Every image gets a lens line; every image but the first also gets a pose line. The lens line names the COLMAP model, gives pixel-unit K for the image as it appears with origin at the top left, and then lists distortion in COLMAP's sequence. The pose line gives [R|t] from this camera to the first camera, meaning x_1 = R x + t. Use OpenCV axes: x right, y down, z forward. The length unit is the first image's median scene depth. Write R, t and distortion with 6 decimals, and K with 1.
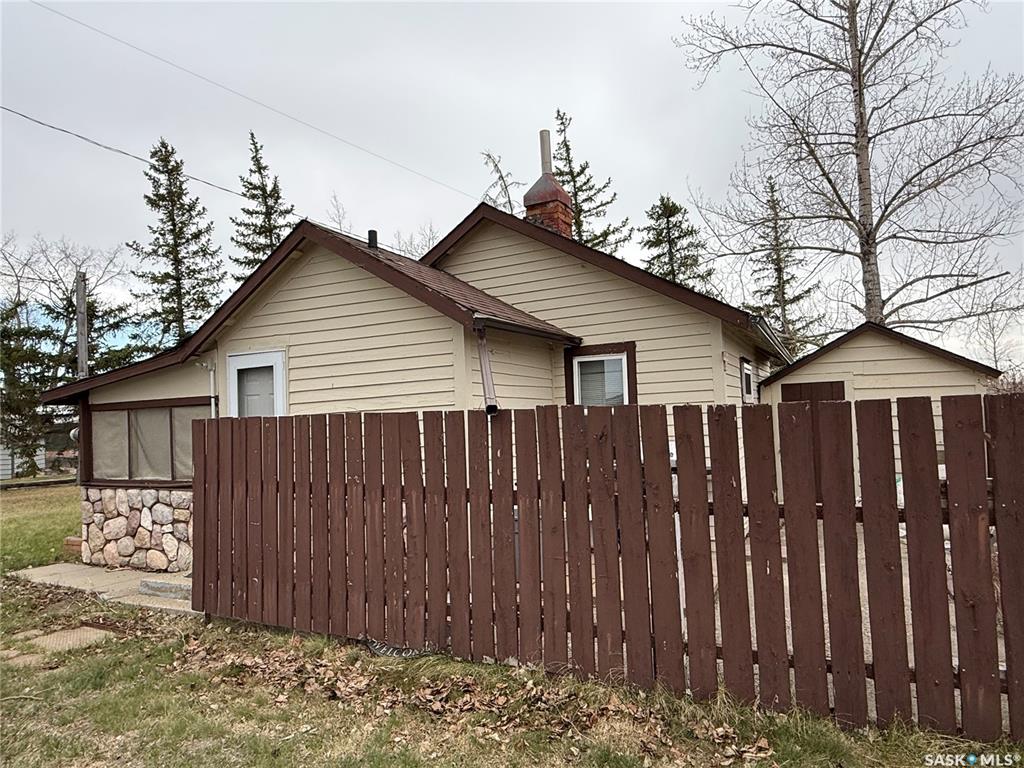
lens RADIAL K [[610.8, 0, 511.9], [0, 610.8, 386.9], [0, 0, 1]] dist [0.001437, -0.000263]
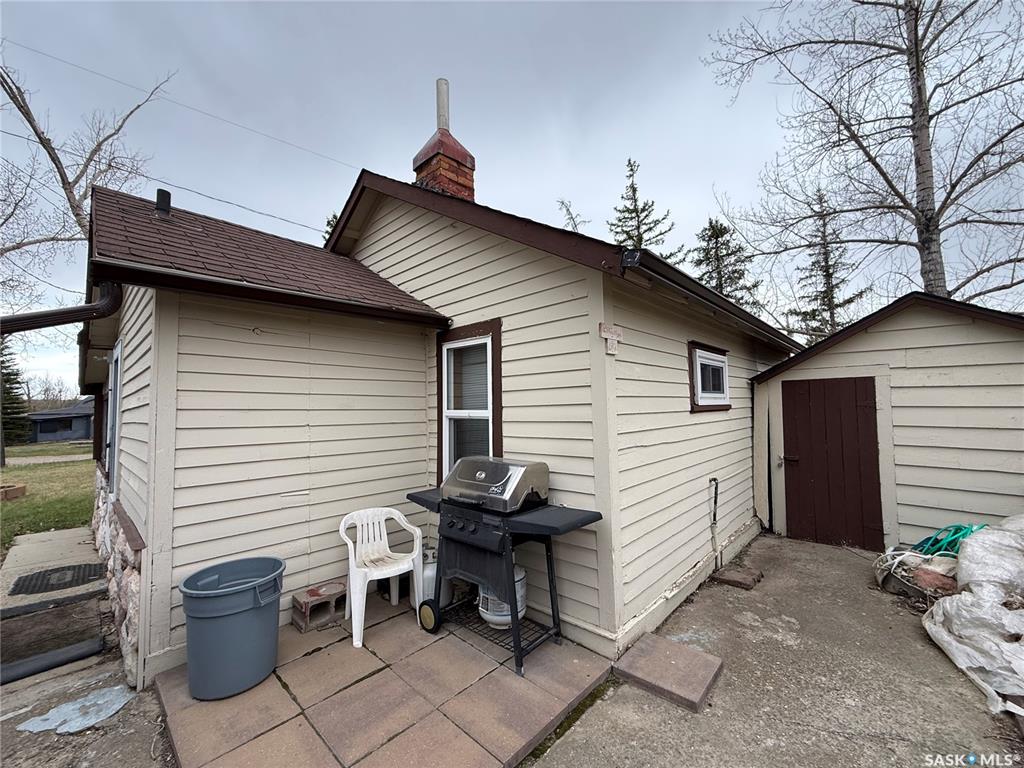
lens RADIAL K [[408.3, 0, 509.2], [0, 408.3, 384.2], [0, 0, 1]] dist [-0.002162, 0.000224]
pose [[0.960418, 0.006807, -0.278480, 0.147762], [-0.007147, 0.999974, -0.000206, 0.001424], [0.278471, 0.002188, 0.960442, 0.233450]]
